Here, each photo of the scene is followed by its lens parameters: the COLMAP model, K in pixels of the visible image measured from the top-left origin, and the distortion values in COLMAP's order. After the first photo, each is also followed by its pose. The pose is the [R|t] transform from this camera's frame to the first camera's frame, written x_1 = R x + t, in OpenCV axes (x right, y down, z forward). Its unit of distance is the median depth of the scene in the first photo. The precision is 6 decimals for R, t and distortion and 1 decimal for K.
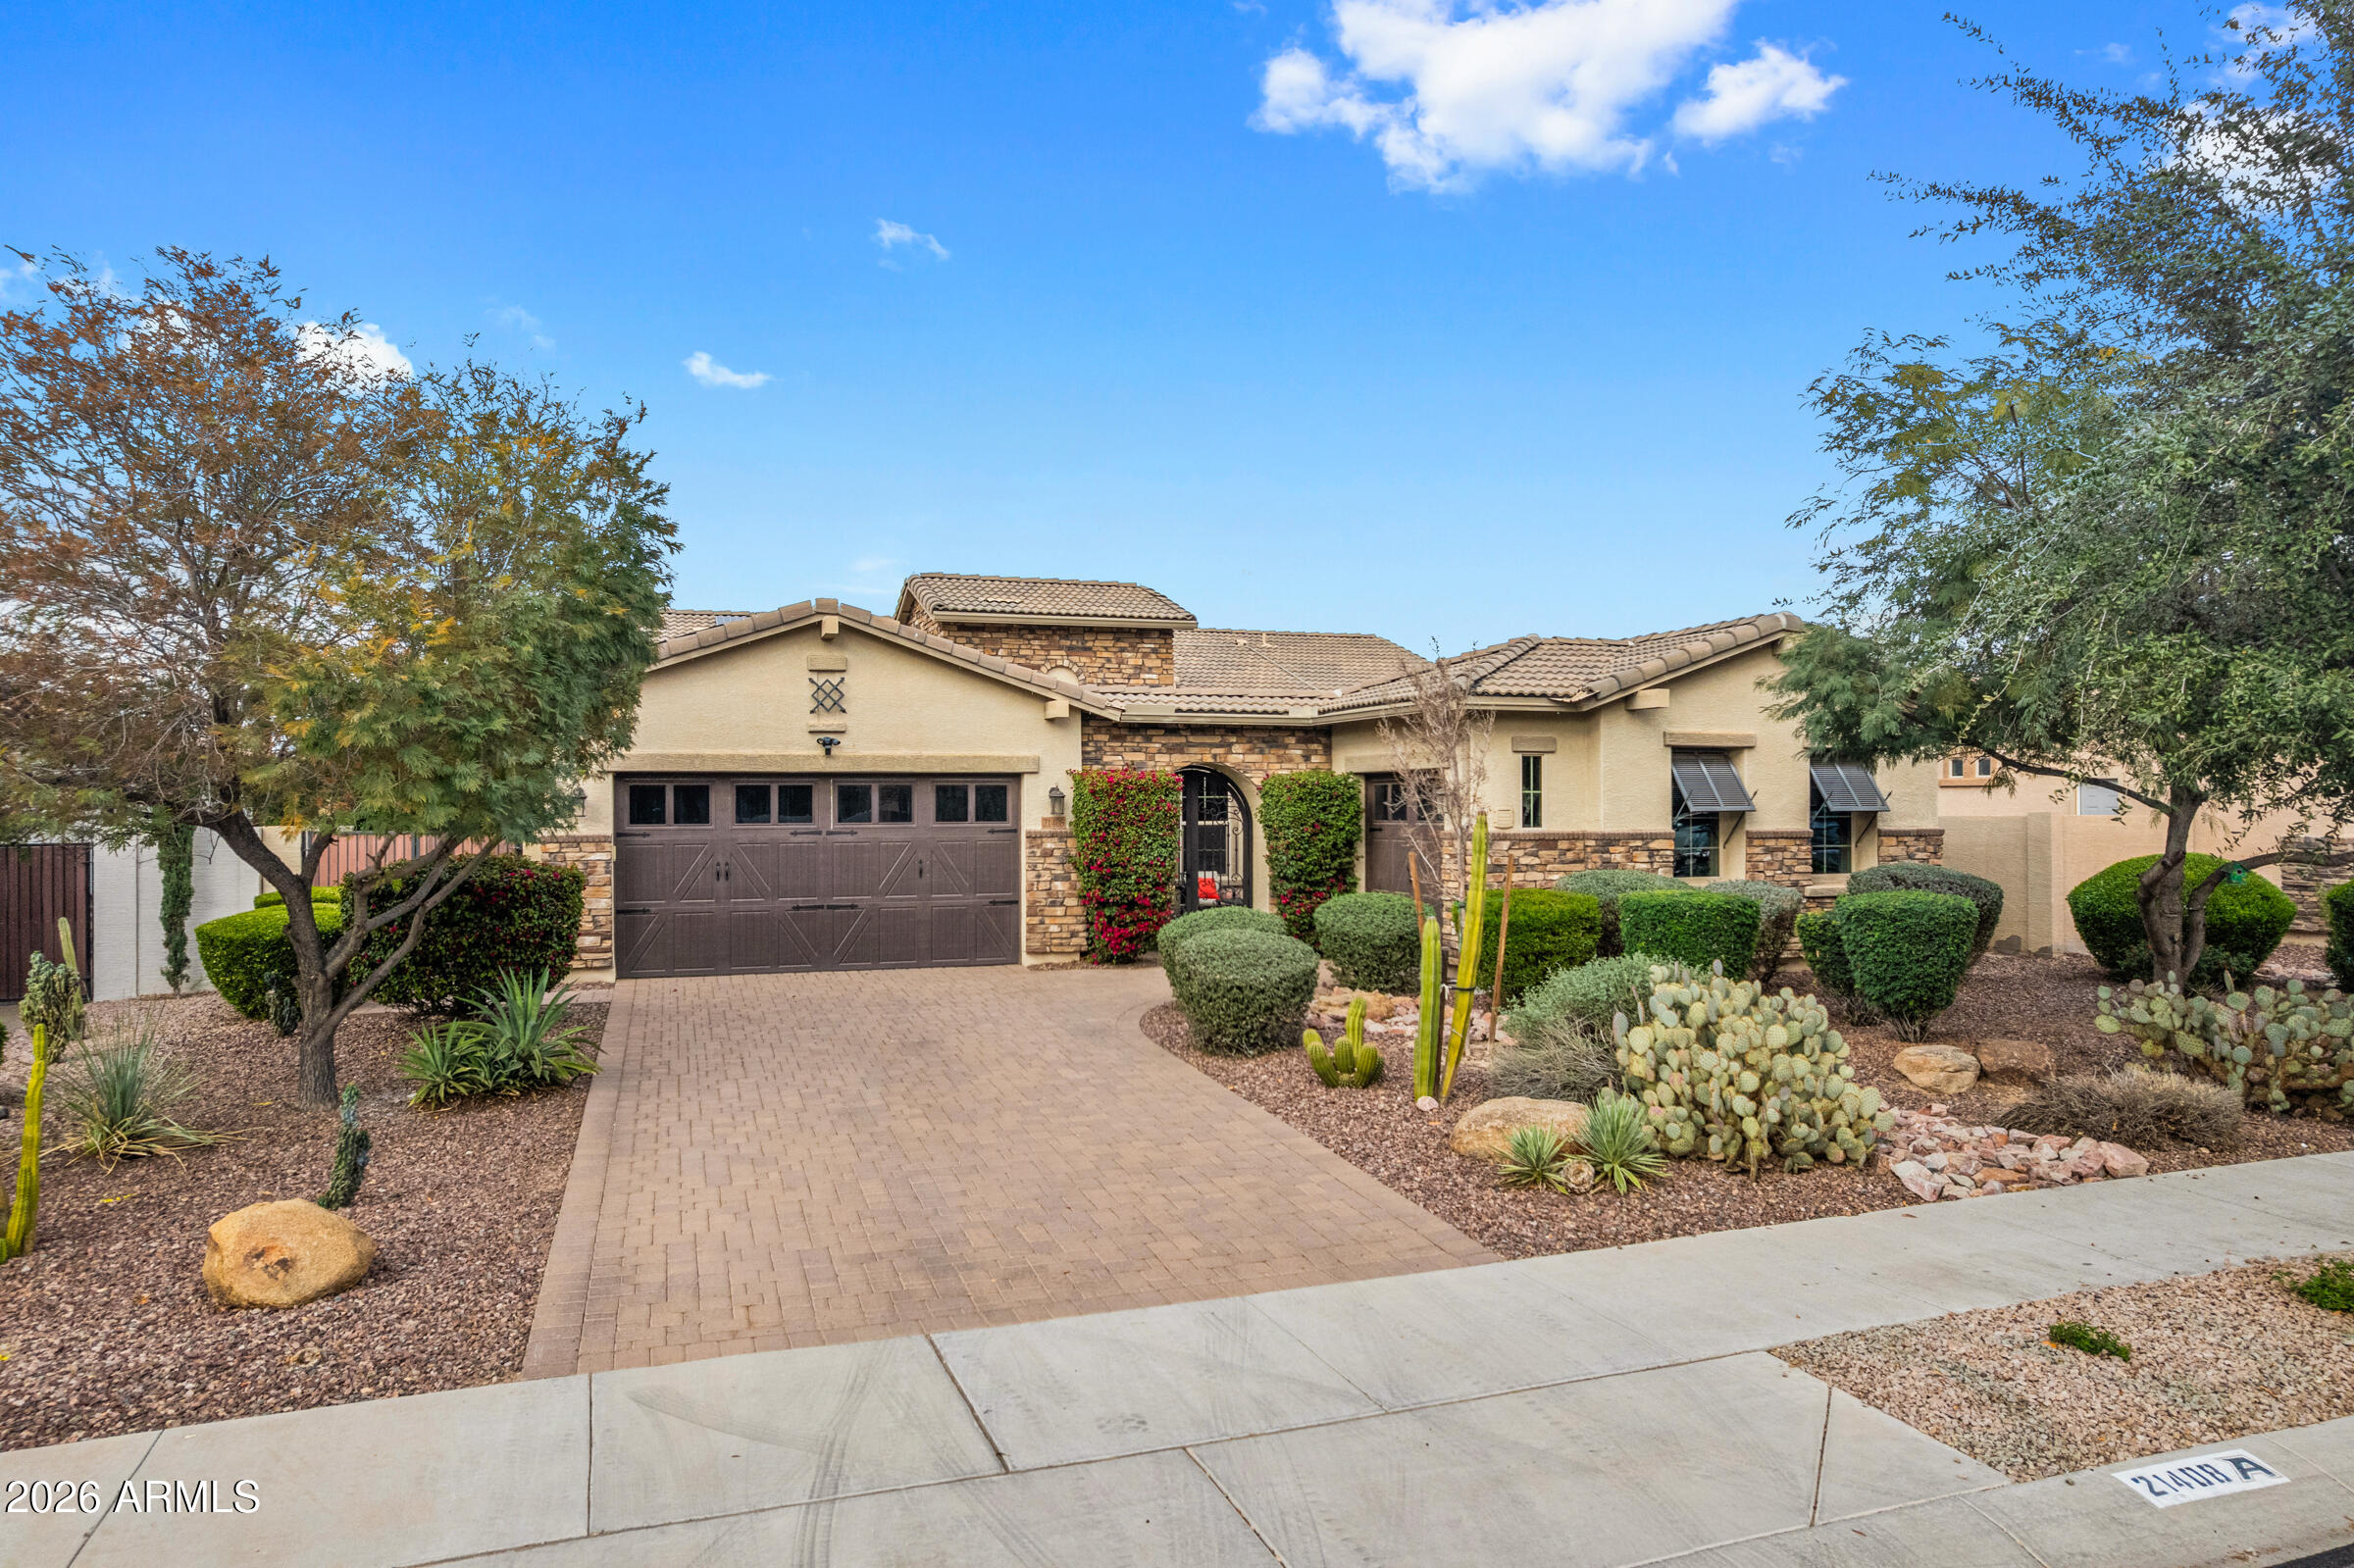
lens RADIAL K [[1501.4, 0, 1150.8], [0, 1501.4, 793.1], [0, 0, 1]] dist [-0.075620, 0.079638]
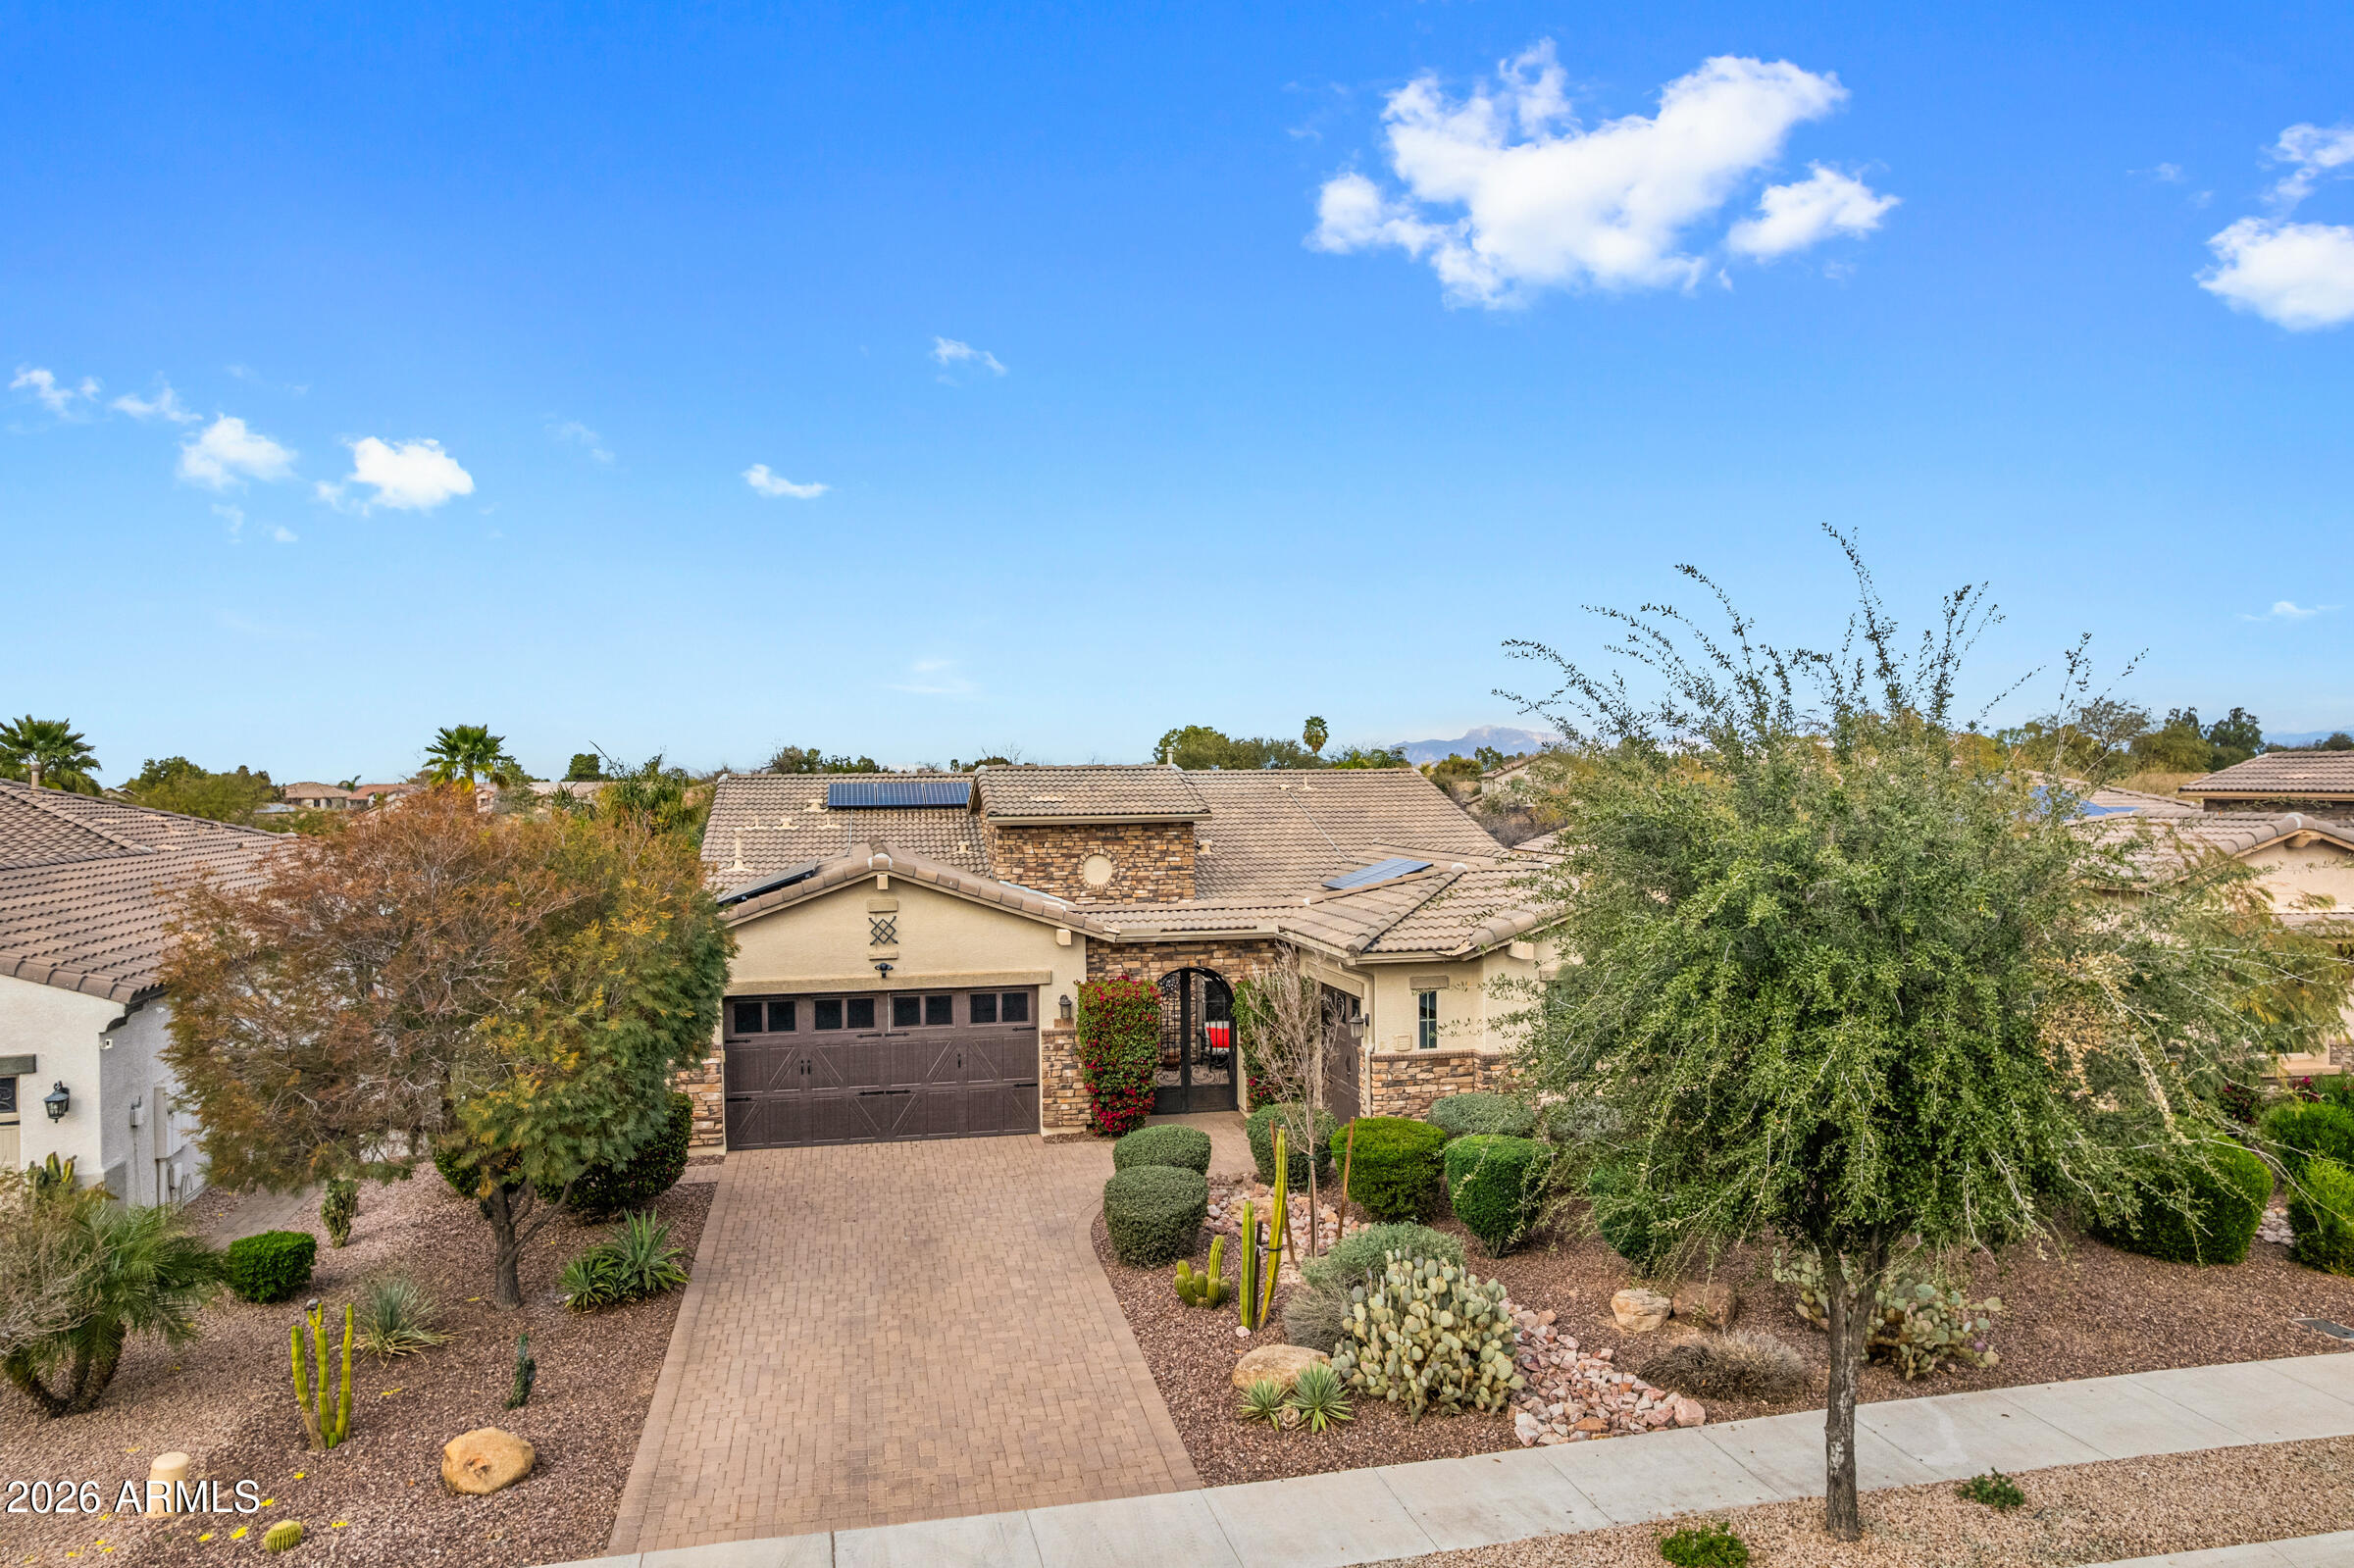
lens RADIAL K [[1516.6, 0, 1145.5], [0, 1516.6, 781.0], [0, 0, 1]] dist [-0.062161, 0.056495]
pose [[0.992605, -0.009100, -0.121045, 0.175984], [0.010139, 0.999917, 0.007976, -0.213696], [0.120963, -0.009144, 0.992615, -0.279988]]
